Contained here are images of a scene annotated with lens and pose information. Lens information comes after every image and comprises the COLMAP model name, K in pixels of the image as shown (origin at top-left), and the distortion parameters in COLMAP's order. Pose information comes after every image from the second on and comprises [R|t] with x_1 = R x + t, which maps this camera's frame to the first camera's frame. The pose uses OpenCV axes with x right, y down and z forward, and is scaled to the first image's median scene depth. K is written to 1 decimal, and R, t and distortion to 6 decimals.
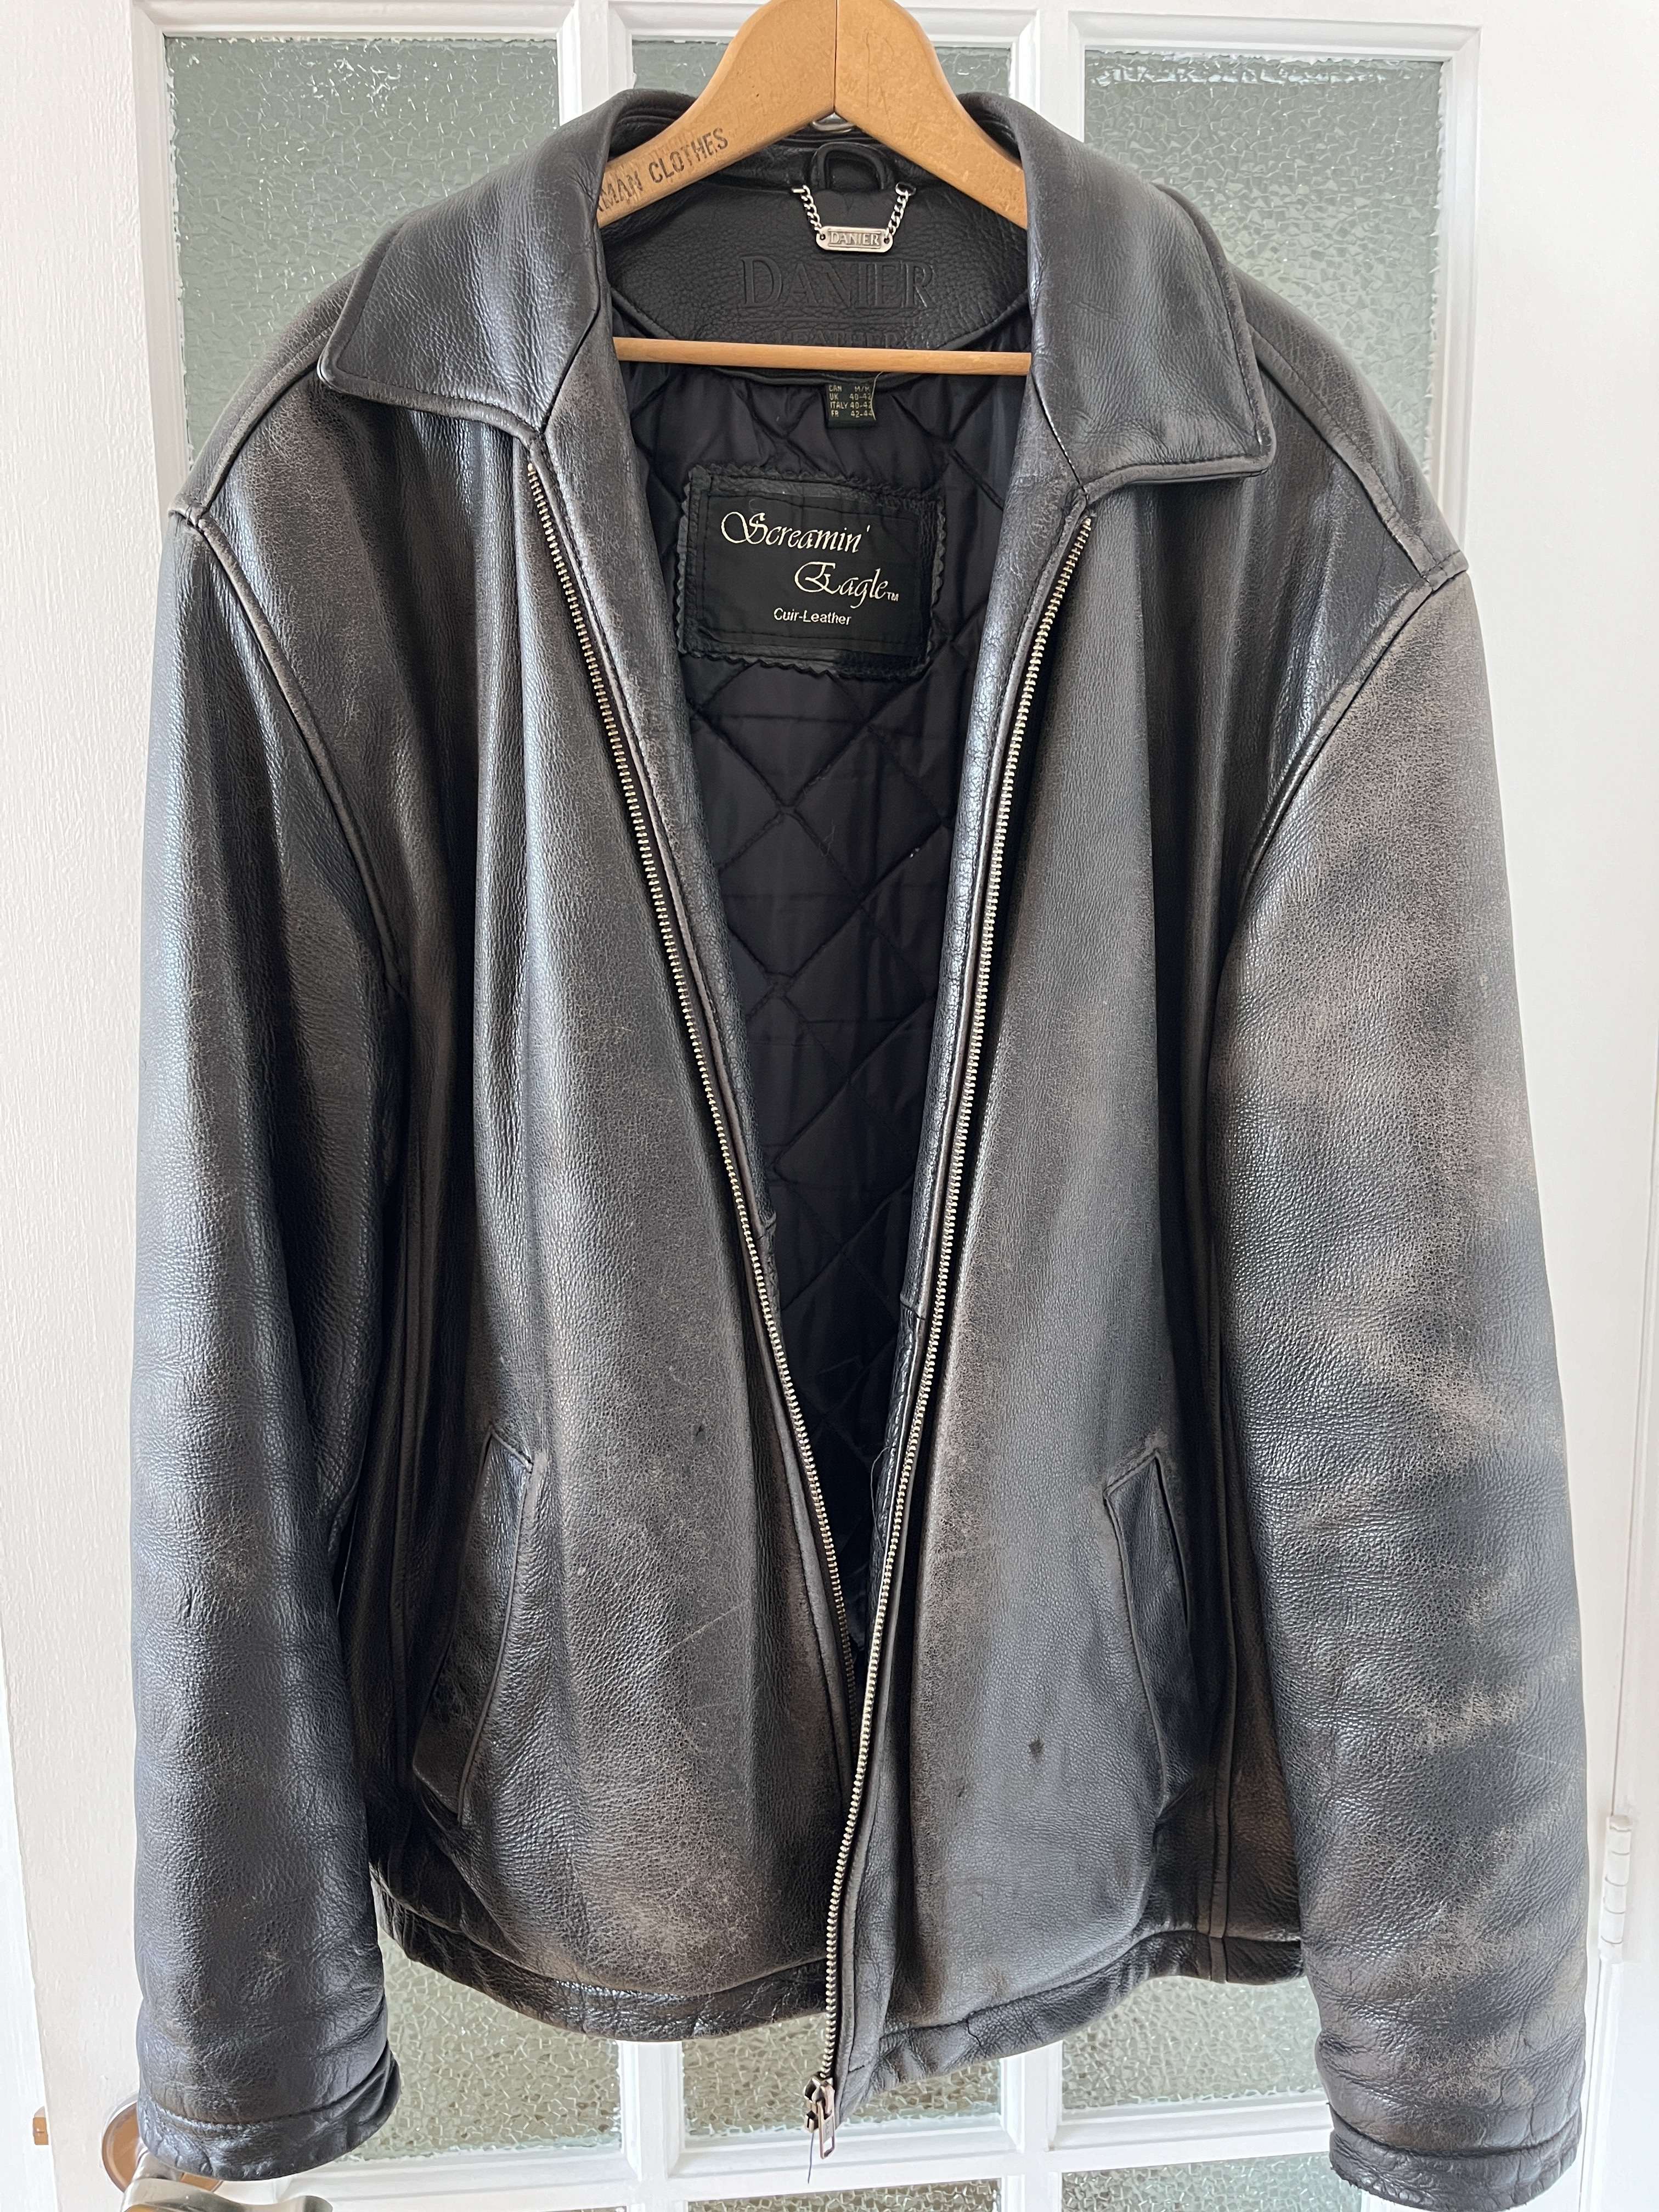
lens RADIAL K [[1716.2, 0, 825.4], [0, 1716.2, 1108.8], [0, 0, 1]] dist [0.055124, -0.115188]
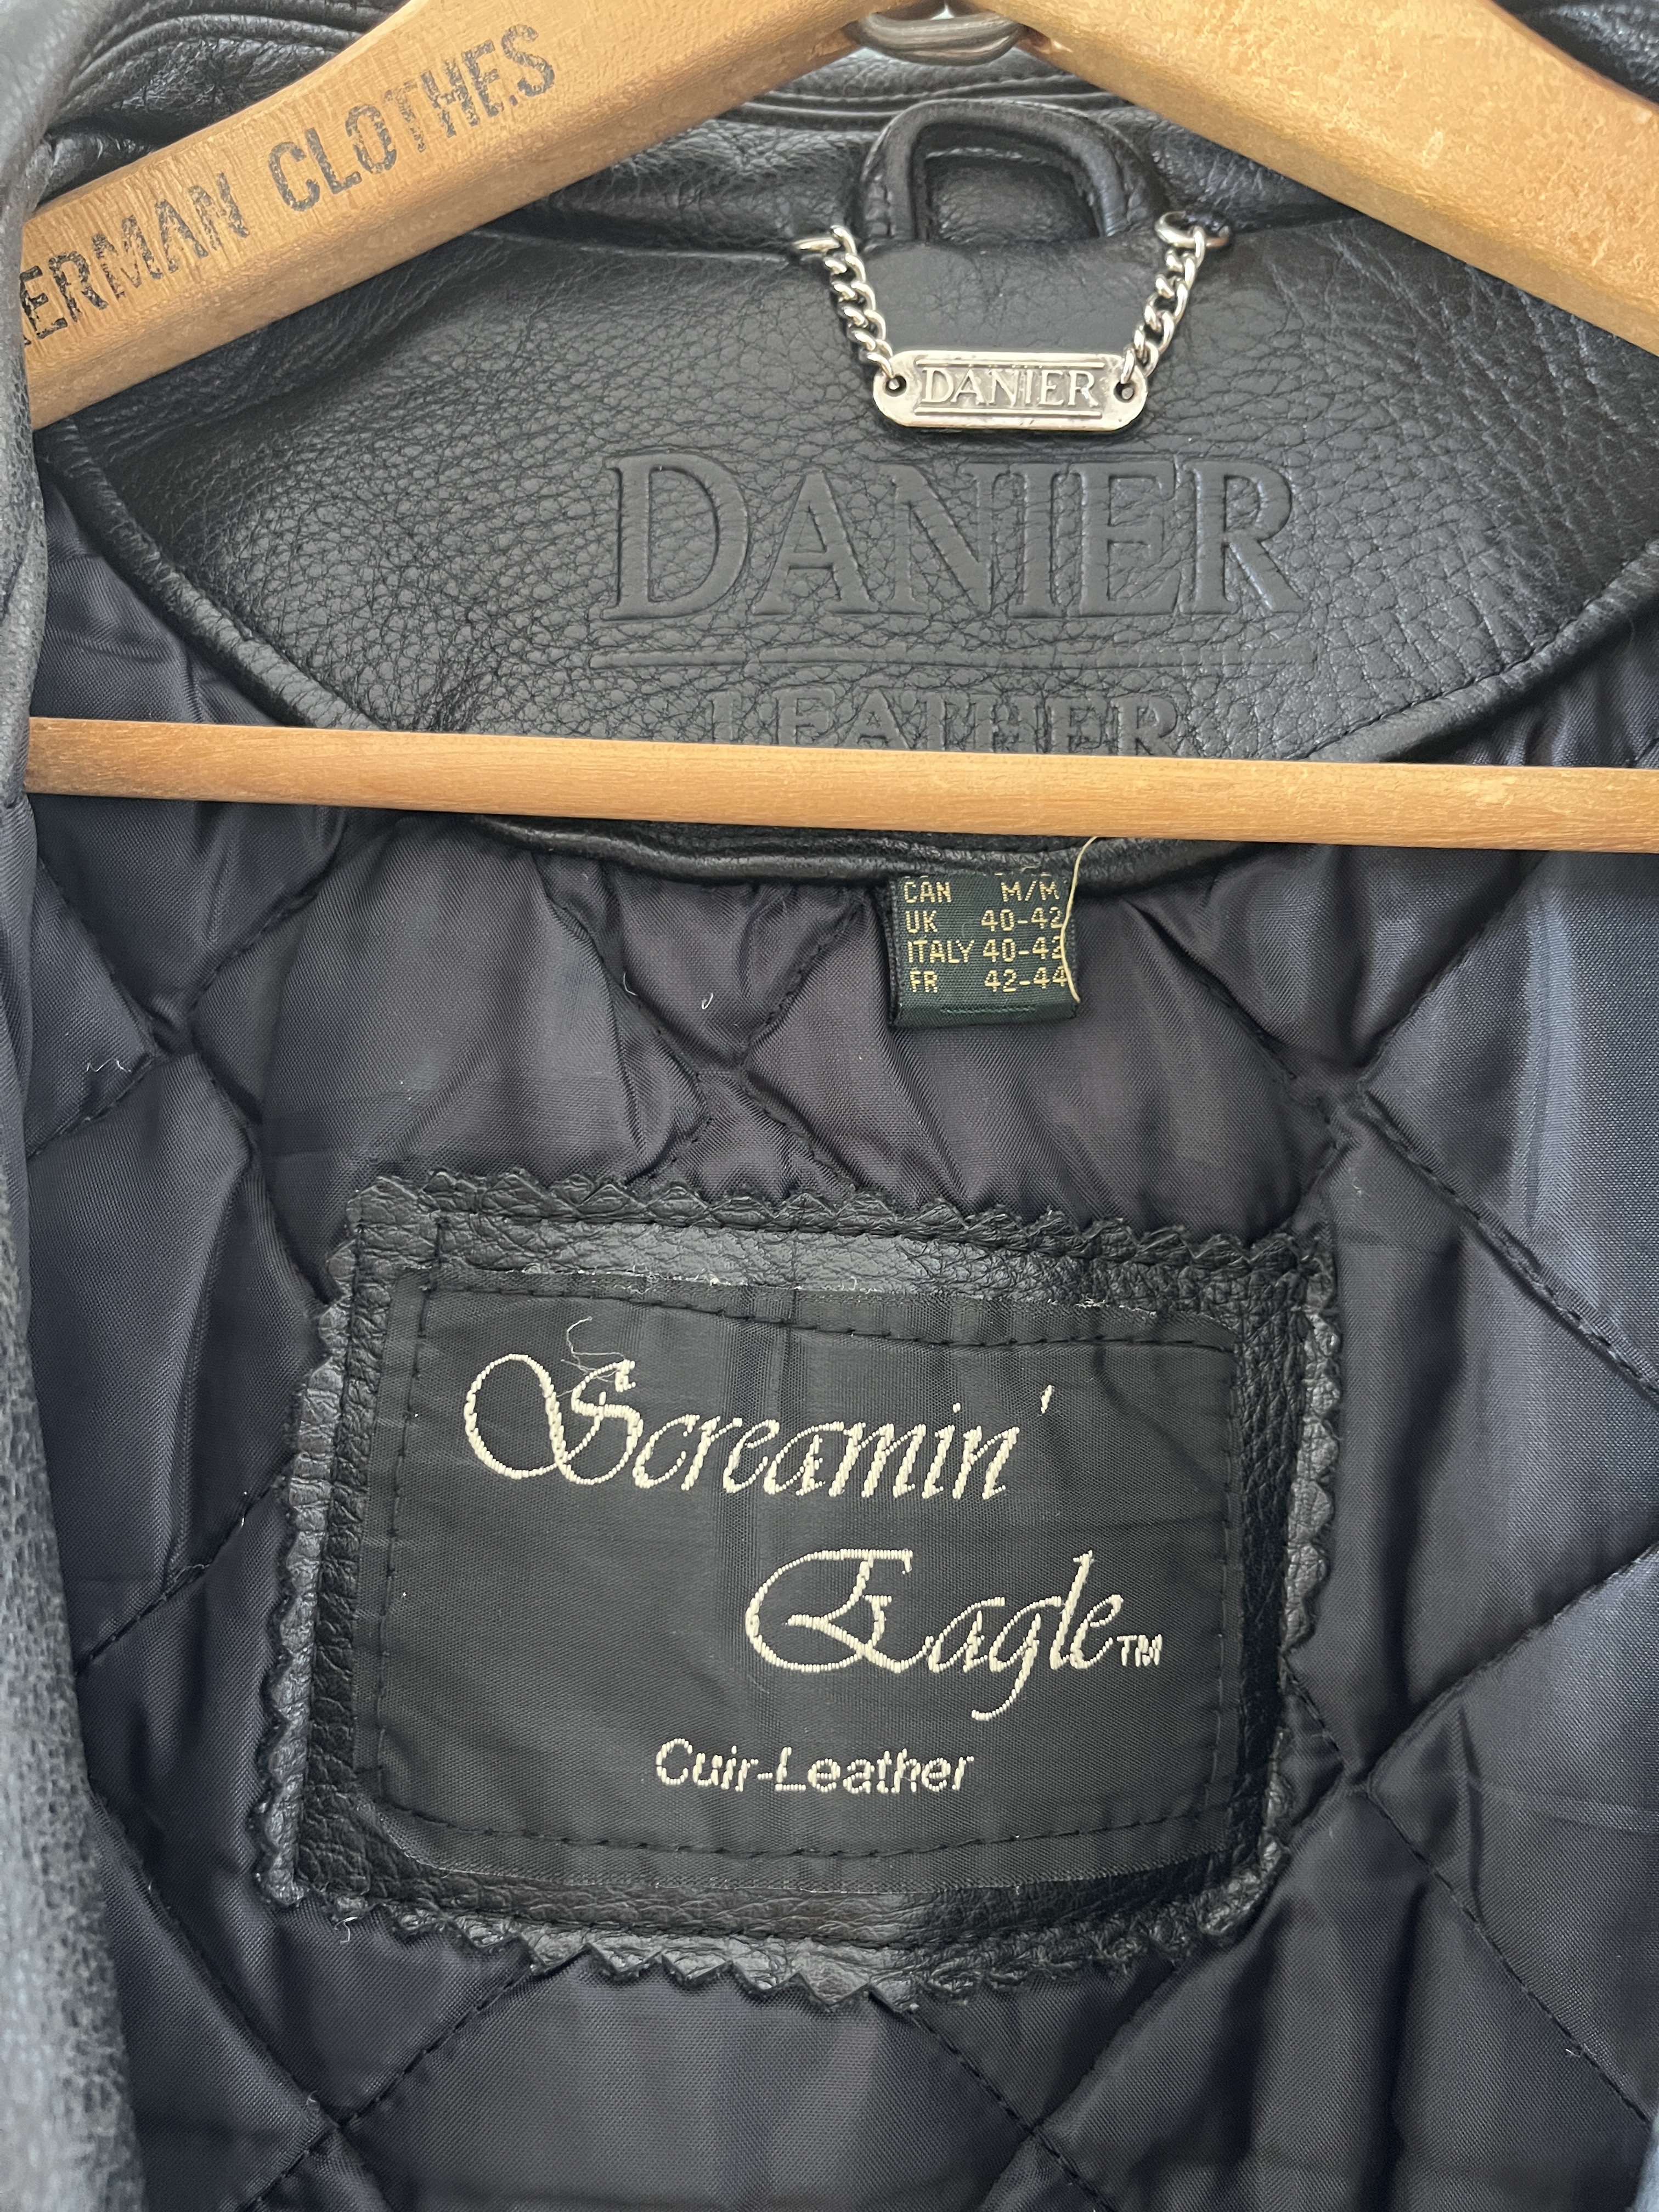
lens RADIAL K [[1716.2, 0, 756.9], [0, 1716.2, 1015.4], [0, 0, 1]] dist [0.055124, -0.115188]
pose [[0.991660, 0.018925, -0.127483, 0.013798], [-0.046779, 0.974556, -0.219210, -0.337609], [0.120091, 0.223346, 0.967313, 0.739942]]
